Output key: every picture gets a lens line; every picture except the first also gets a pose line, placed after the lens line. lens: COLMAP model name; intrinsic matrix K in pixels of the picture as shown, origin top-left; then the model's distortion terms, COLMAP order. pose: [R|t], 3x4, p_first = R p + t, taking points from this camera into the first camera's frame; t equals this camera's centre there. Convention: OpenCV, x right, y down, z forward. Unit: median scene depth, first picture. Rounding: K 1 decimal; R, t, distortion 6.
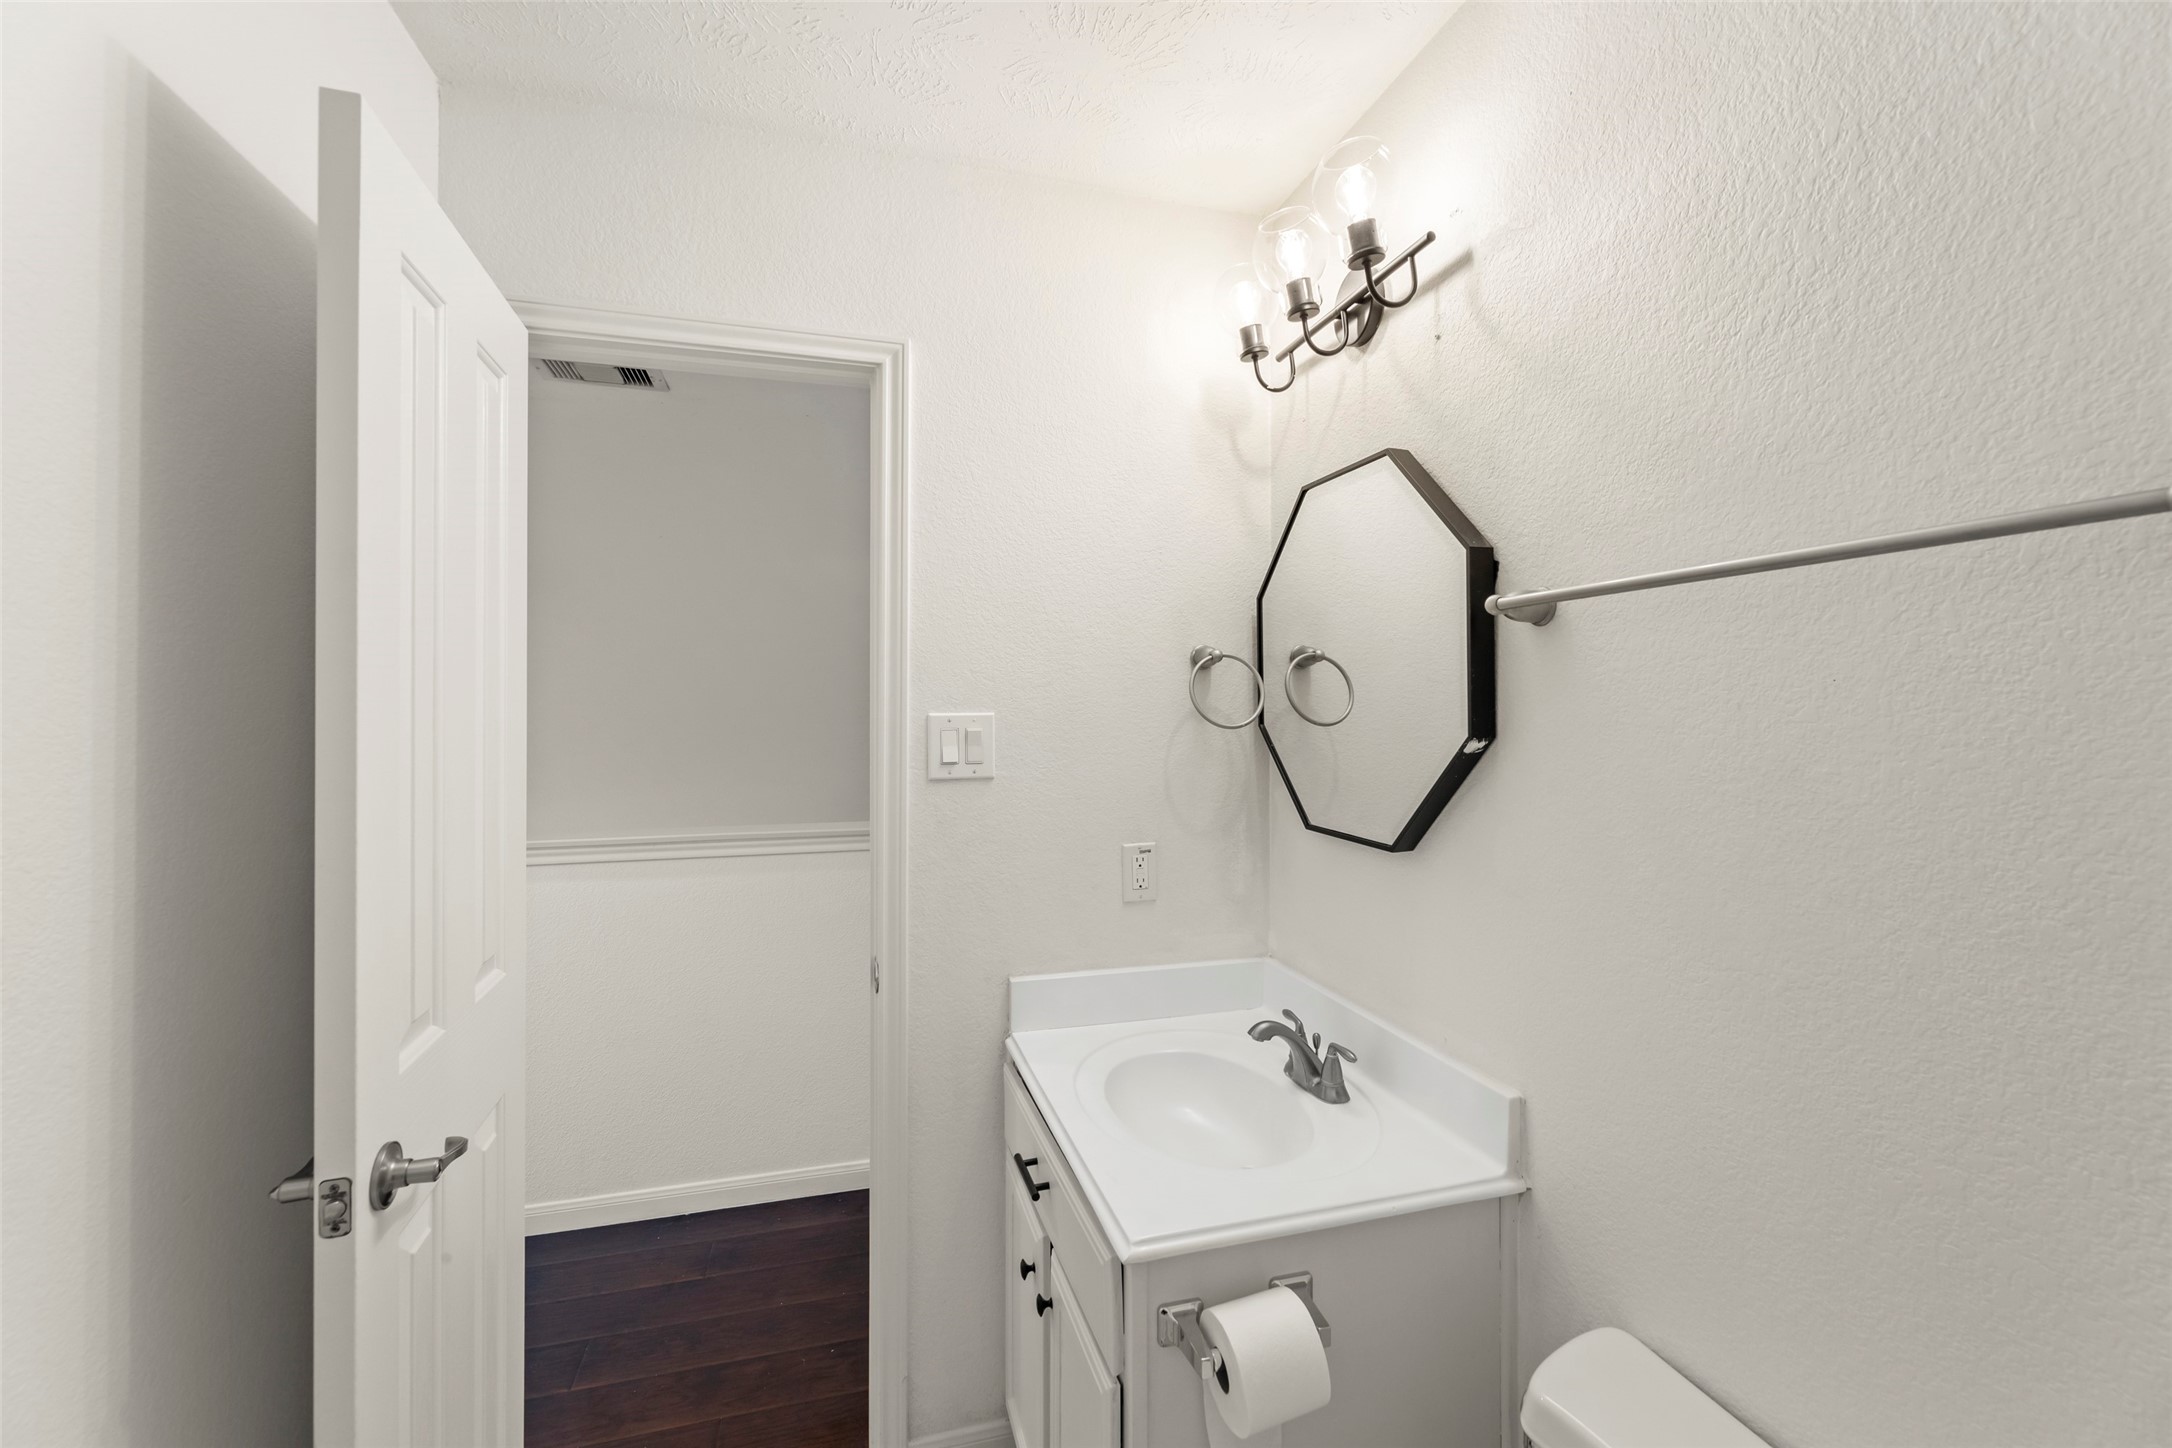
lens RADIAL K [[881.9, 0, 1070.6], [0, 881.9, 730.1], [0, 0, 1]] dist [-0.001522, -0.000168]
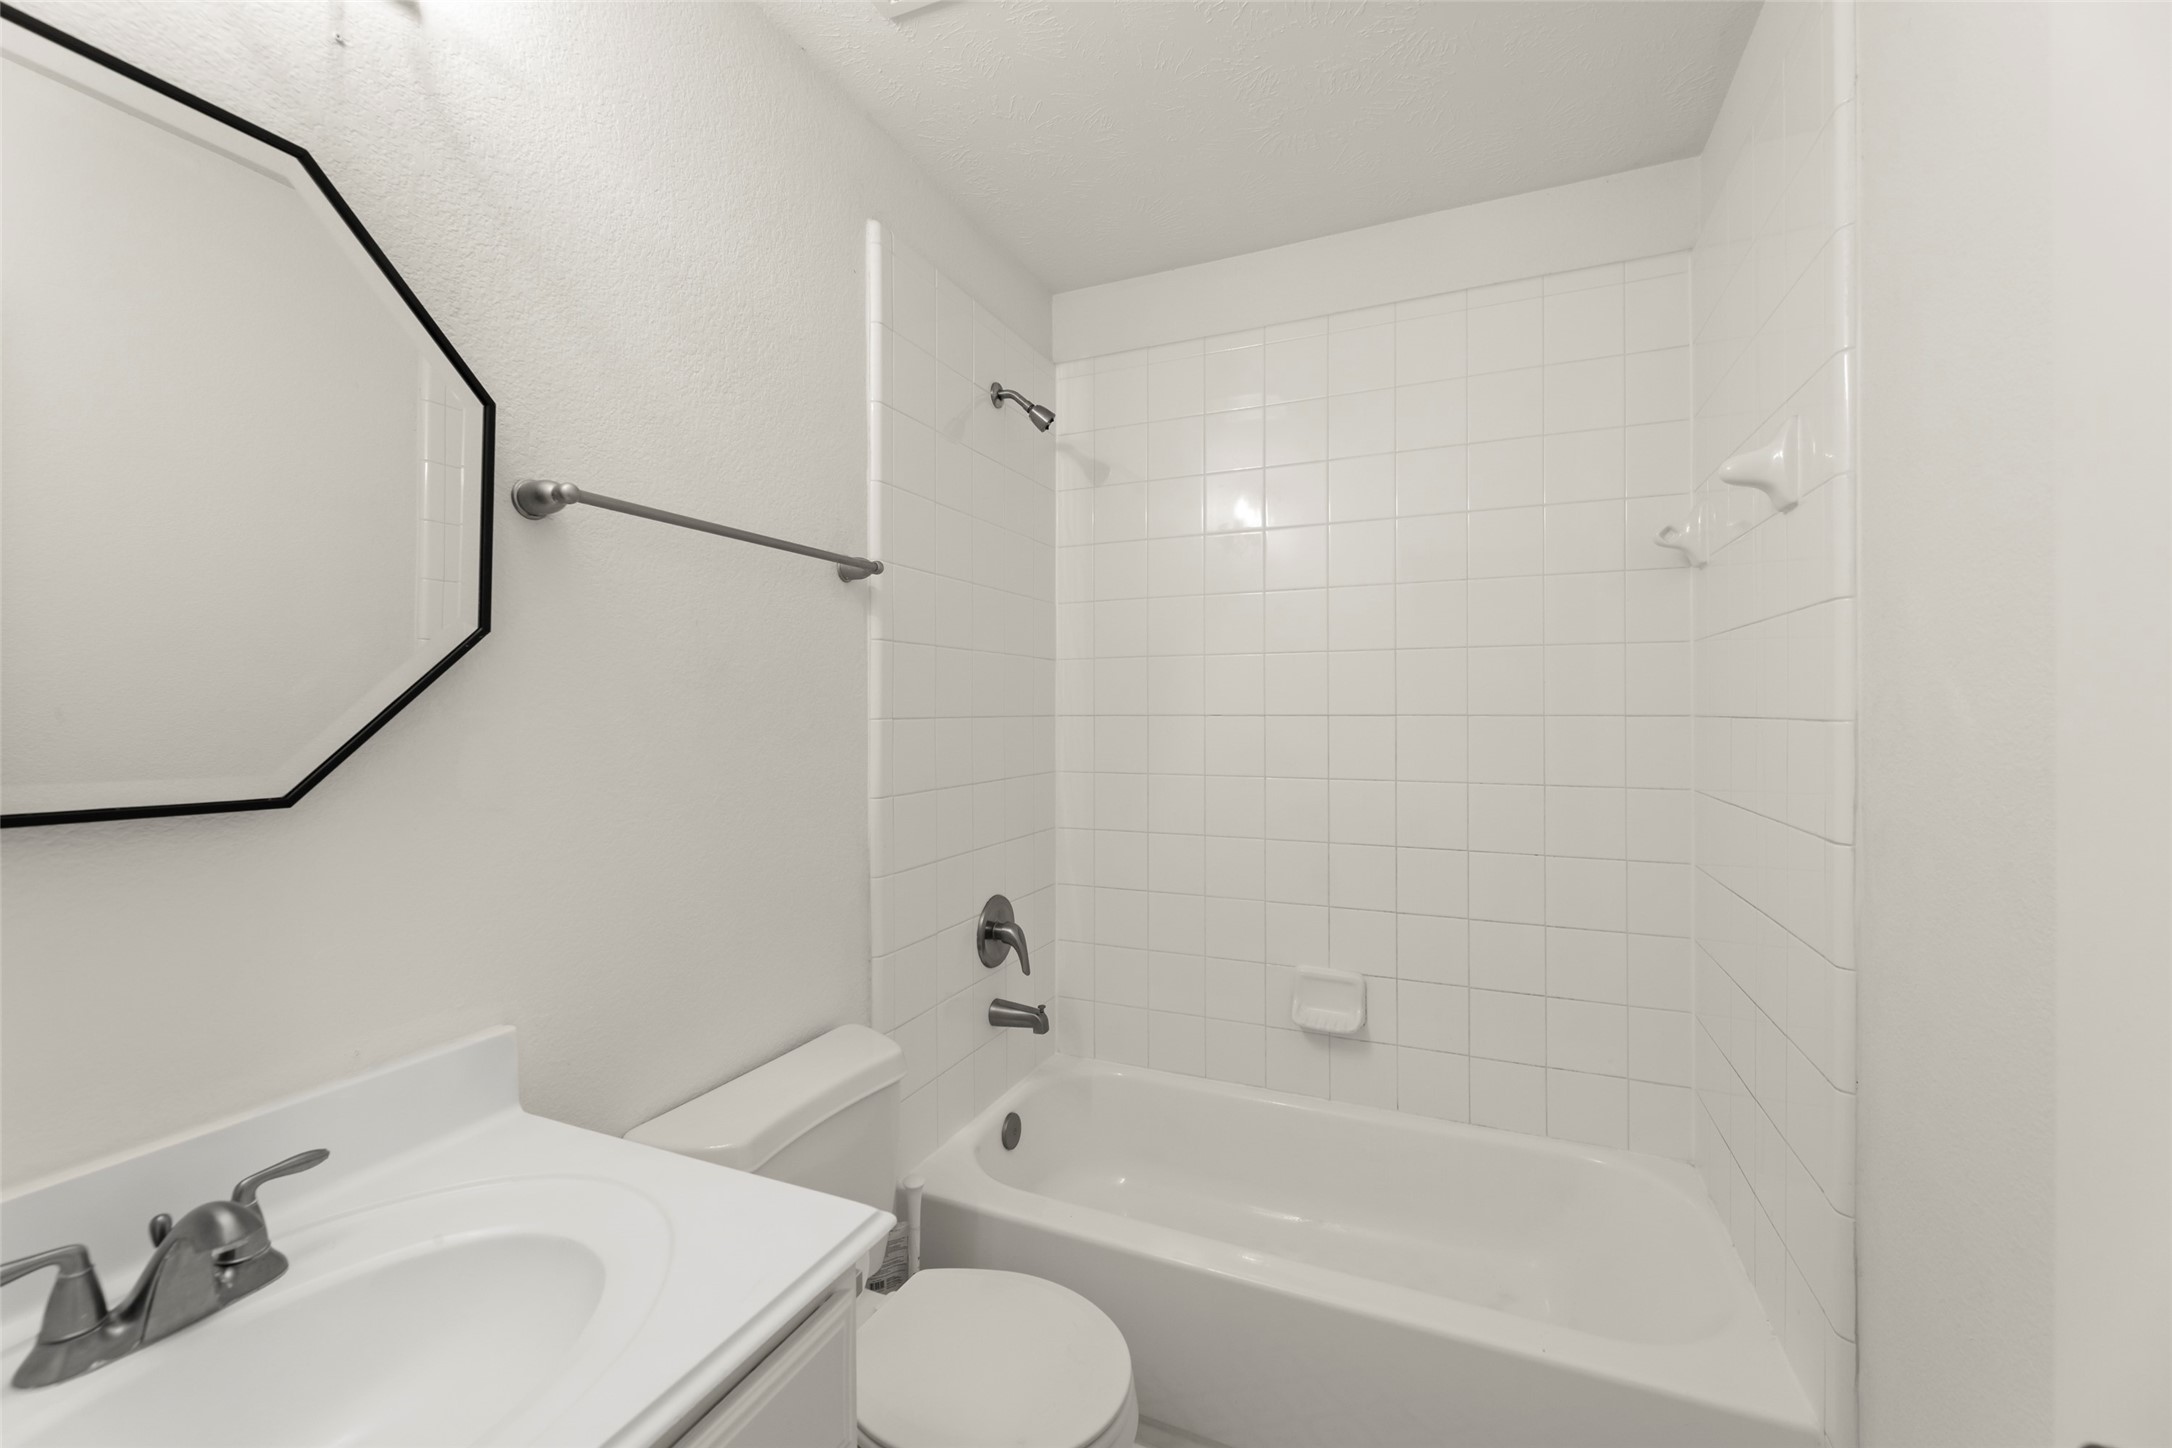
lens RADIAL K [[881.9, 0, 1070.6], [0, 881.9, 730.1], [0, 0, 1]] dist [-0.001522, -0.000168]
pose [[-0.772762, -0.019730, 0.634389, -0.541002], [0.010986, 0.998951, 0.044450, 0.076874], [-0.634601, 0.041319, -0.771735, 1.375522]]
